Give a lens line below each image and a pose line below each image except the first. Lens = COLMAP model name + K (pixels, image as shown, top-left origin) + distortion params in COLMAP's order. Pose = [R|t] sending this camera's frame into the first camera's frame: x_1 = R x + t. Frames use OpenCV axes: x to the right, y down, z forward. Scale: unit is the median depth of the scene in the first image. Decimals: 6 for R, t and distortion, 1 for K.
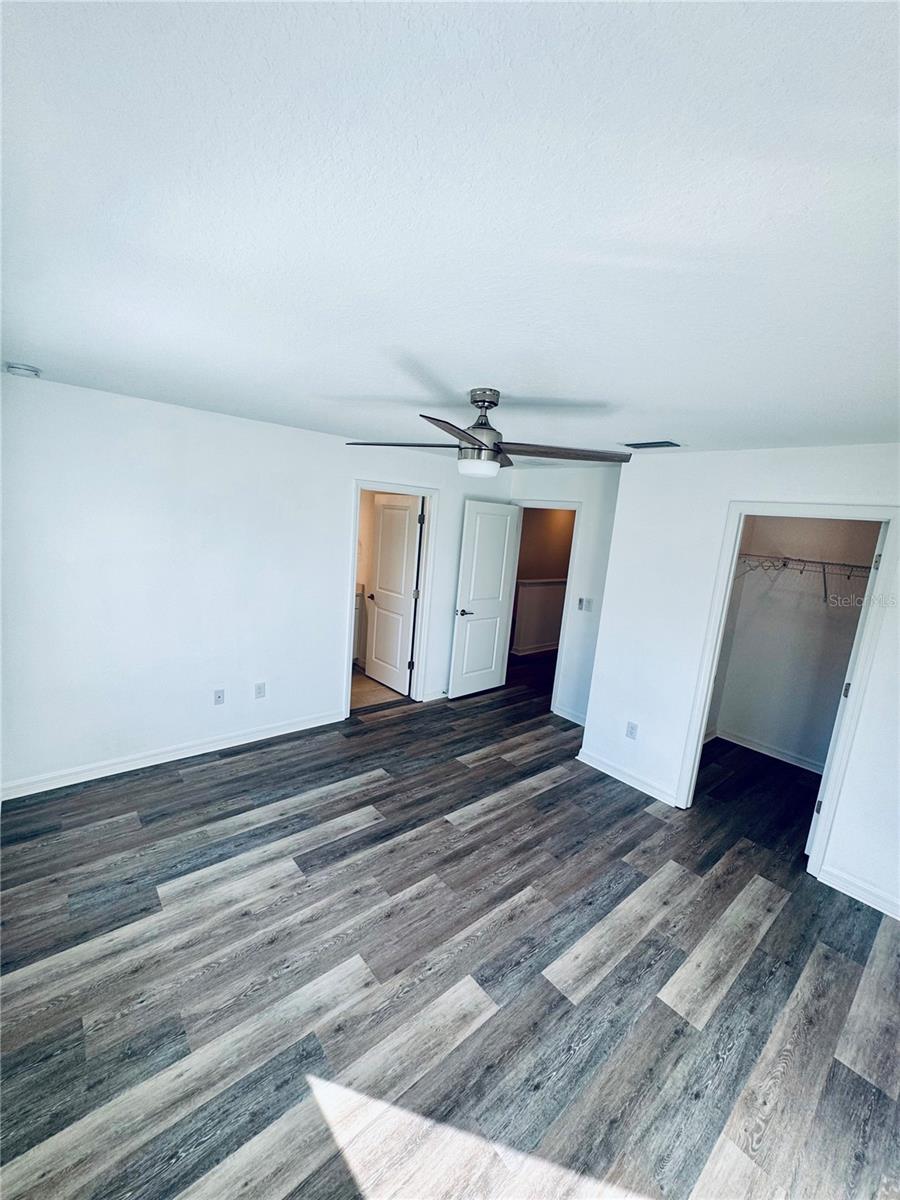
lens RADIAL K [[487.0, 0, 448.4], [0, 487.0, 600.7], [0, 0, 1]] dist [-0.001630, 0.000373]
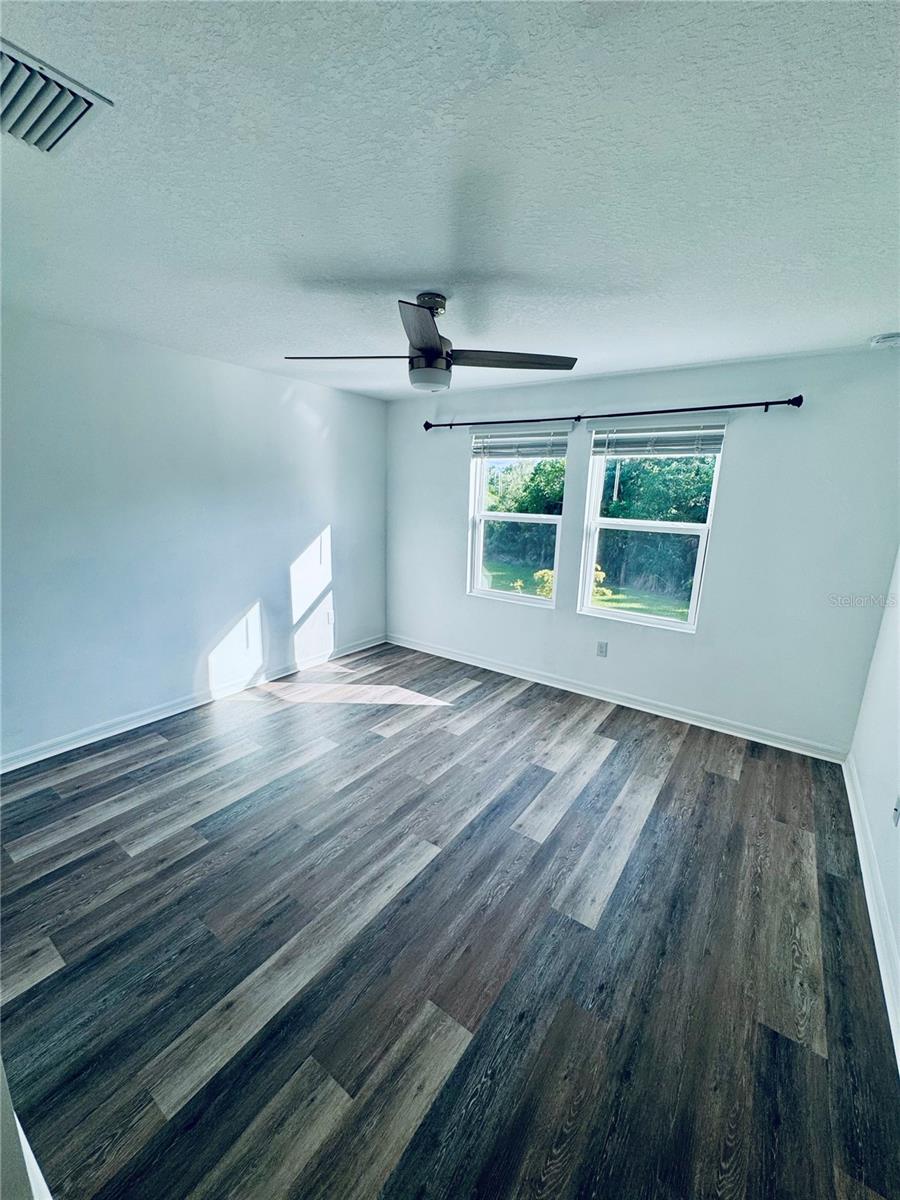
lens RADIAL K [[487.0, 0, 449.7], [0, 487.0, 602.1], [0, 0, 1]] dist [-0.001630, 0.000373]
pose [[-0.963328, -0.052632, -0.263114, 0.208462], [-0.149097, 0.920257, 0.361797, -0.175790], [0.223090, 0.387758, -0.894357, 1.662339]]
